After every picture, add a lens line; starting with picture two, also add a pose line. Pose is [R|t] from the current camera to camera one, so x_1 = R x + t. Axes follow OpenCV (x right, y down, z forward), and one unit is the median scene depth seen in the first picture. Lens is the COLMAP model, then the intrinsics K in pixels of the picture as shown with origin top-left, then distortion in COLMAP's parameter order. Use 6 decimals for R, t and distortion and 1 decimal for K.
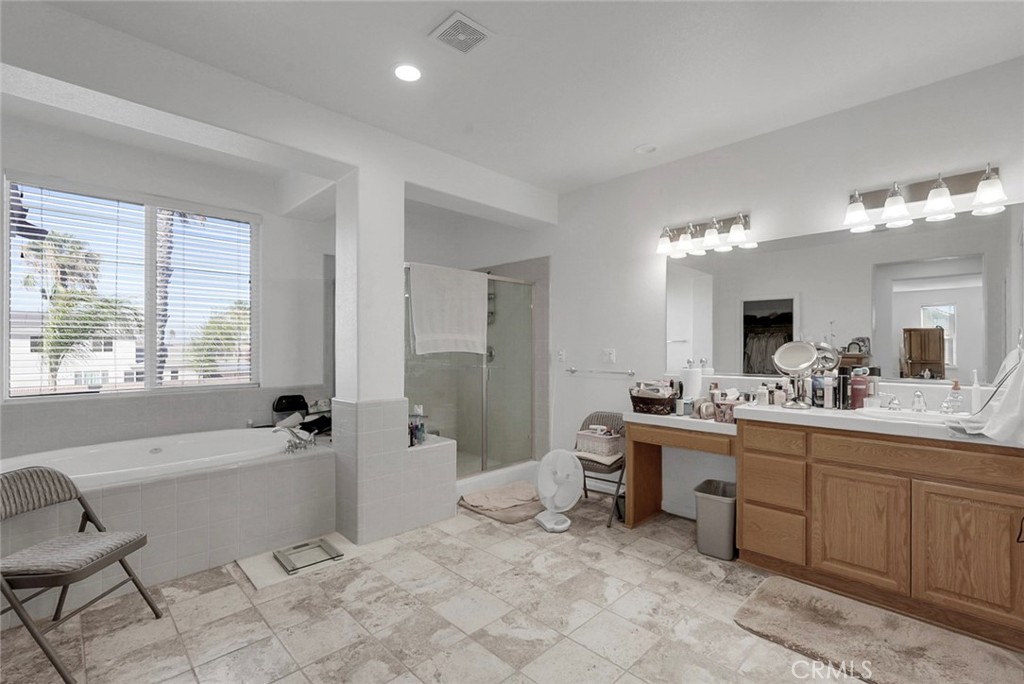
lens RADIAL K [[454.5, 0, 504.3], [0, 454.5, 346.6], [0, 0, 1]] dist [-0.007561, 0.004305]
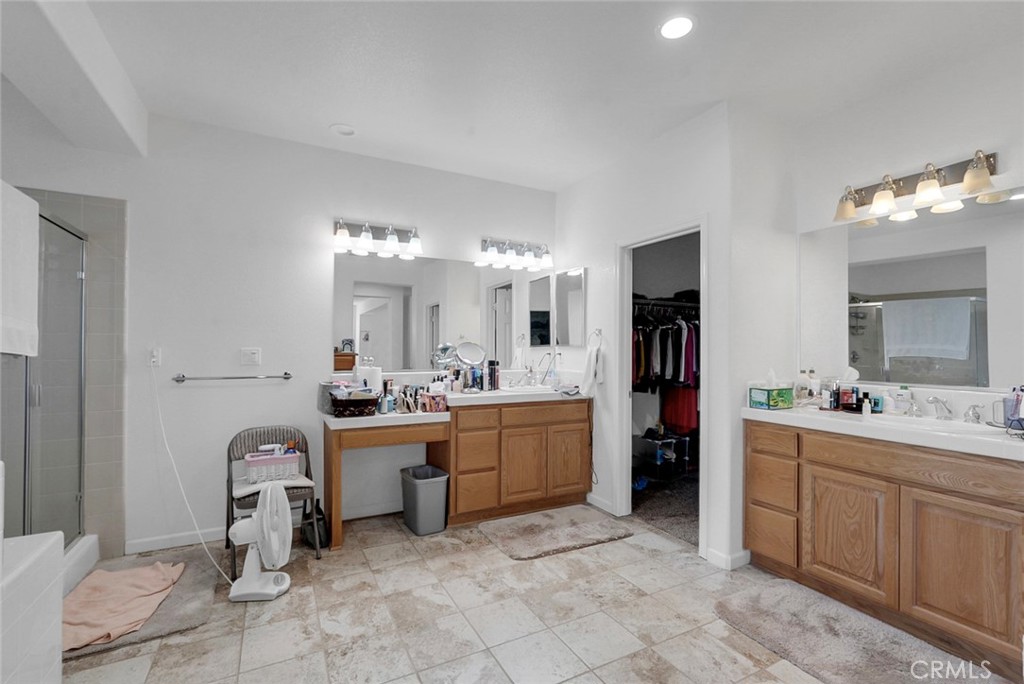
lens RADIAL K [[454.5, 0, 504.5], [0, 454.5, 343.2], [0, 0, 1]] dist [-0.007561, 0.004305]
pose [[0.293125, 0.012631, 0.955991, -0.570083], [-0.005363, 0.999919, -0.011567, 0.006554], [-0.956059, -0.001736, 0.293169, 0.508674]]
